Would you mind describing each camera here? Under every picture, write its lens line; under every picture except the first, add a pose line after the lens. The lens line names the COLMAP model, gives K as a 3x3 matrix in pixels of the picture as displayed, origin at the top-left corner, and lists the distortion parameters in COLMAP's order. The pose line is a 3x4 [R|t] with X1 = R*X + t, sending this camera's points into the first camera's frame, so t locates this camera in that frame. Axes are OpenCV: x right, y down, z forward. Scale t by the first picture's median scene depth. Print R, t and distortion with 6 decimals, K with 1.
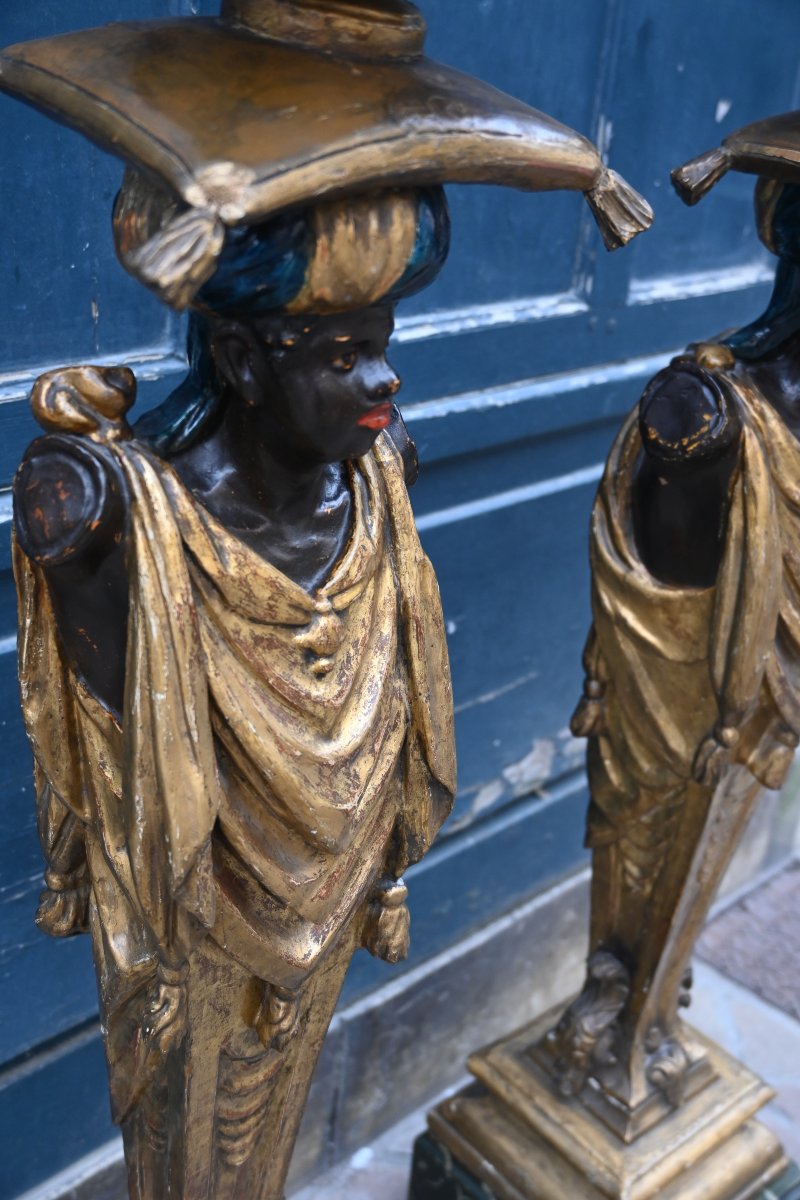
lens RADIAL K [[1373.6, 0, 389.2], [0, 1373.6, 594.4], [0, 0, 1]] dist [0.012663, 0.000000]
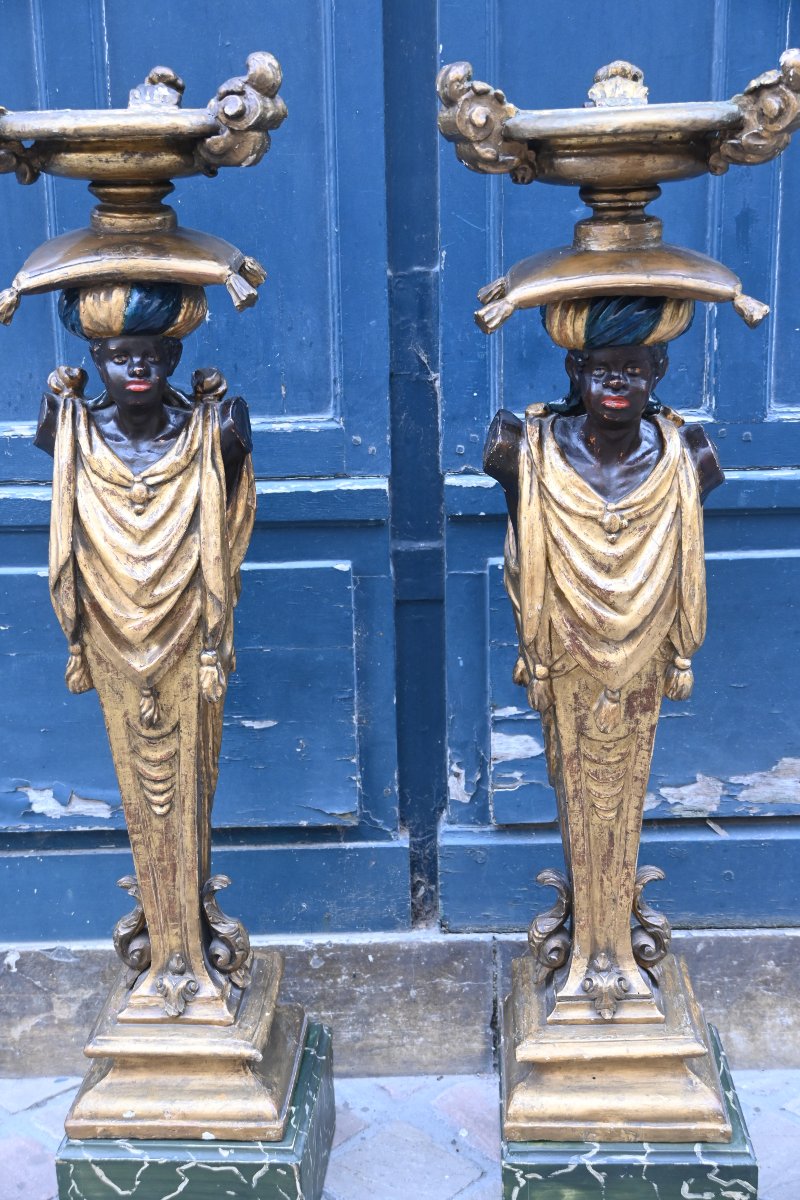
lens RADIAL K [[1444.1, 0, 397.6], [0, 1444.1, 596.3], [0, 0, 1]] dist [0.029078, 0.000000]
pose [[0.712635, 0.079642, -0.697000, 1.698904], [-0.214864, 0.970567, -0.108783, 0.319339], [0.667821, 0.227283, 0.708772, -0.269739]]
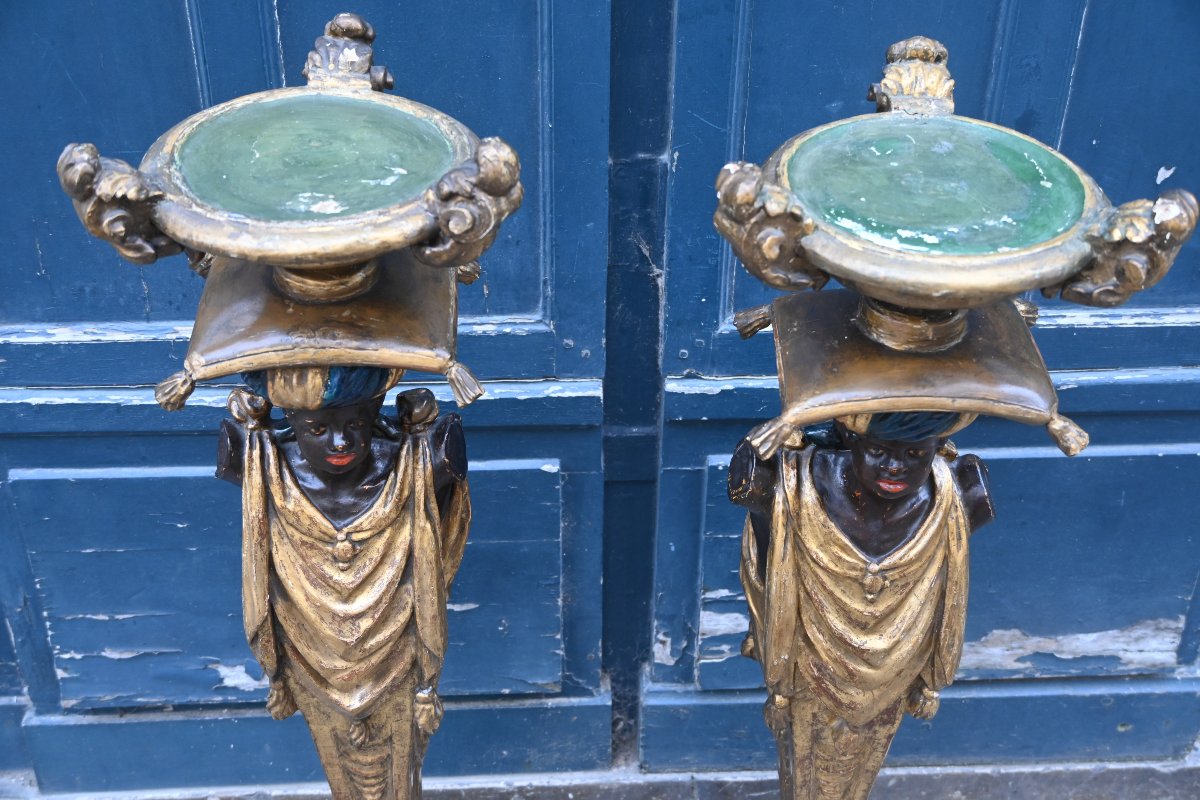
lens RADIAL K [[1373.6, 0, 605.1], [0, 1373.6, 393.2], [0, 0, 1]] dist [0.012663, 0.000000]
pose [[0.749163, 0.289934, -0.595561, 1.193368], [-0.226450, 0.957046, 0.181060, -0.558382], [0.622475, -0.000779, 0.782639, -0.231259]]
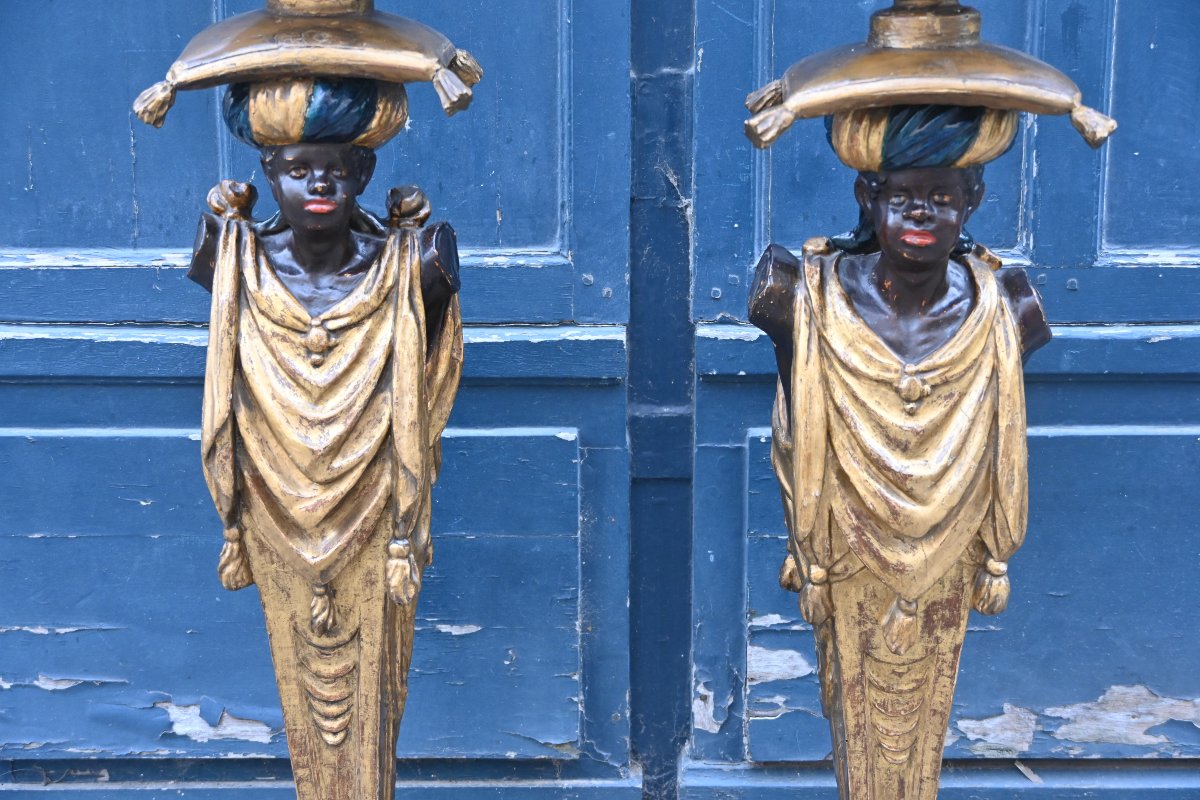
lens RADIAL K [[1707.5, 0, 608.7], [0, 1707.5, 395.5], [0, 0, 1]] dist [0.026603, 0.000000]
pose [[0.706500, 0.065177, -0.704706, 1.593203], [-0.235076, 0.960826, -0.146809, 0.299325], [0.667531, 0.269380, 0.694145, -0.197157]]
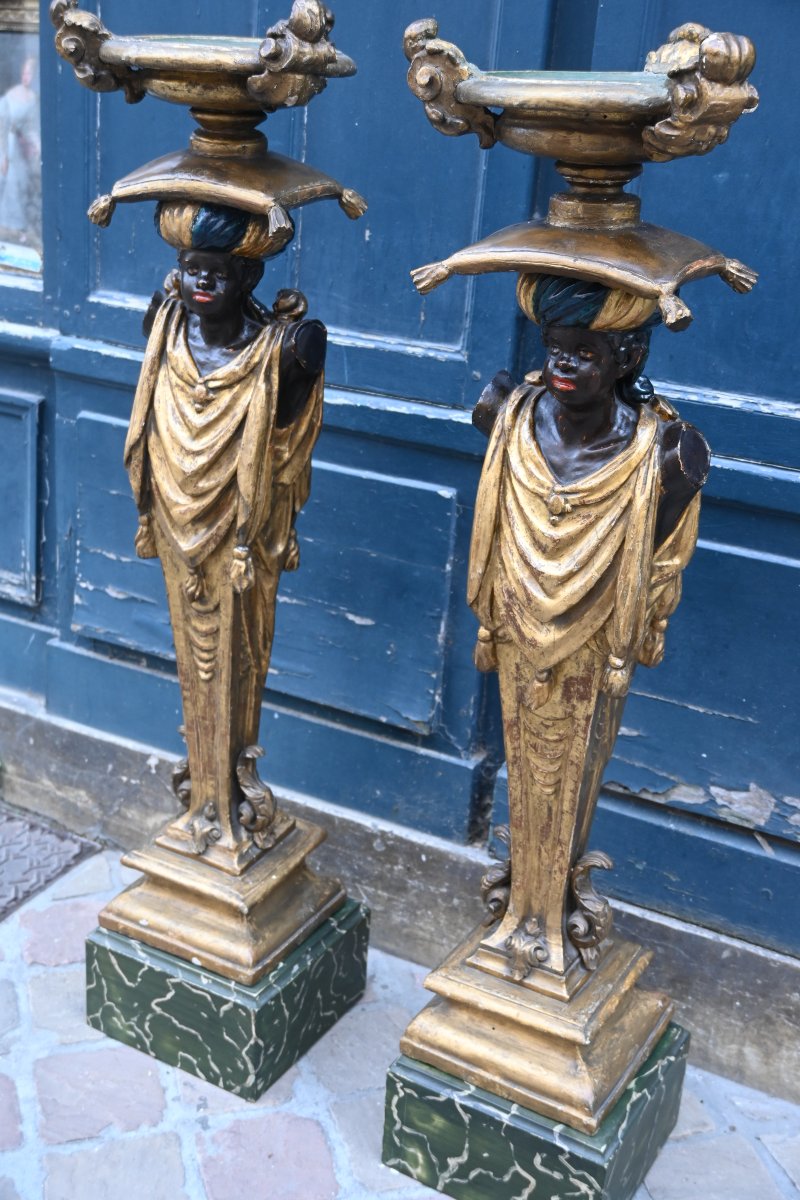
lens RADIAL K [[1373.6, 0, 405.6], [0, 1373.6, 596.4], [0, 0, 1]] dist [0.012663, 0.000000]
pose [[0.318701, 0.271426, -0.908161, 2.193896], [-0.432981, 0.894005, 0.115249, -0.091775], [0.843183, 0.356487, 0.402443, 0.471419]]
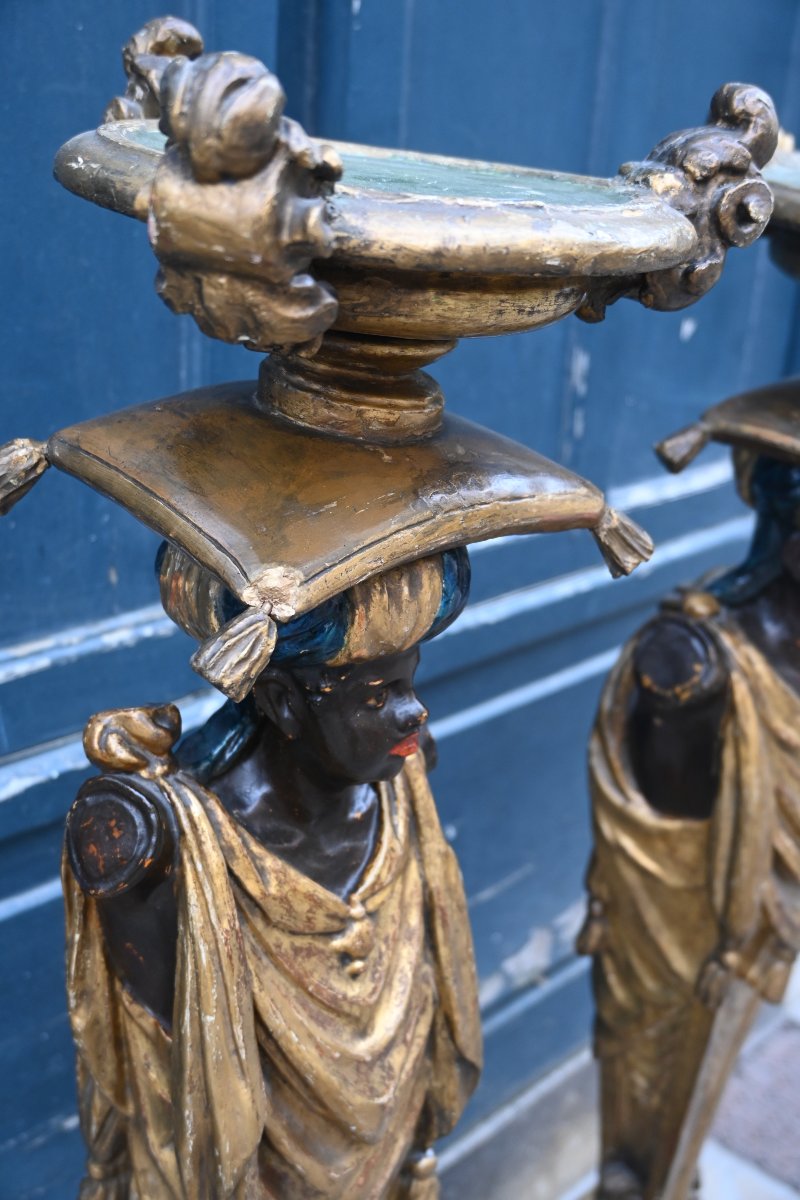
lens RADIAL K [[1373.6, 0, 393.1], [0, 1373.6, 600.1], [0, 0, 1]] dist [0.012663, 0.000000]
pose [[0.999240, -0.027842, 0.027269, -0.039512], [0.029810, 0.996765, -0.074645, -0.139558], [-0.025102, 0.075401, 0.996837, -0.067179]]
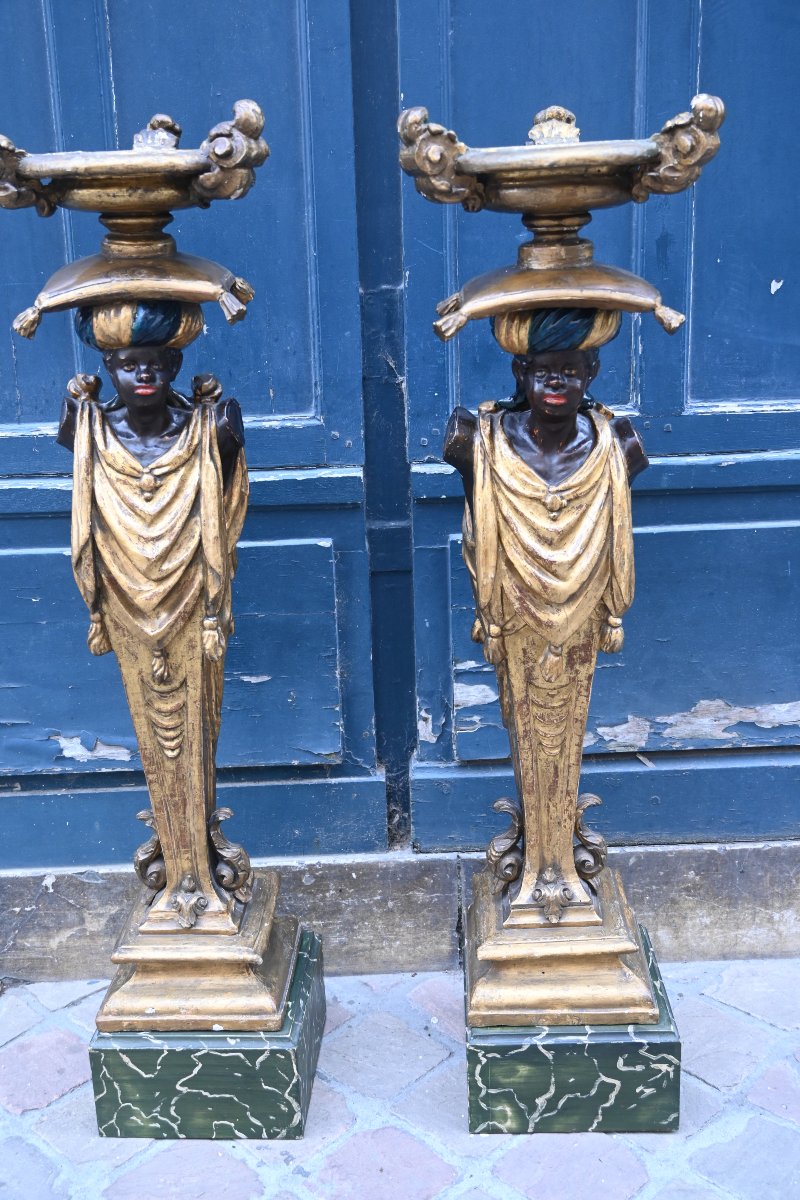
lens RADIAL K [[1224.3, 0, 397.6], [0, 1224.3, 596.3], [0, 0, 1]] dist [0.006271, 0.000000]
pose [[0.725808, 0.085172, -0.682604, 1.691437], [-0.199252, 0.975797, -0.090108, 0.316147], [0.658408, 0.201412, 0.725212, -0.250205]]
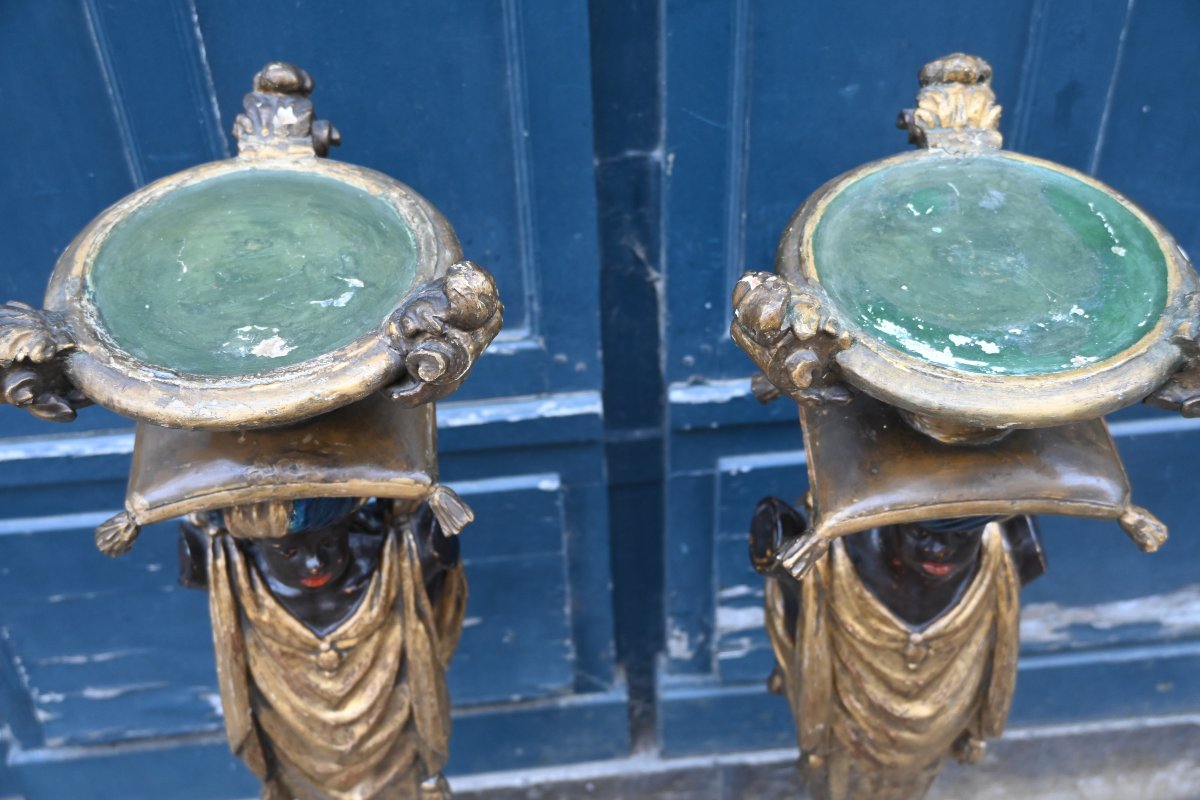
lens RADIAL K [[1373.6, 0, 605.1], [0, 1373.6, 393.2], [0, 0, 1]] dist [0.012663, 0.000000]
pose [[0.771536, 0.323651, -0.547706, 0.967005], [-0.173005, 0.935216, 0.308933, -0.801585], [0.612211, -0.143597, 0.777546, -0.055381]]
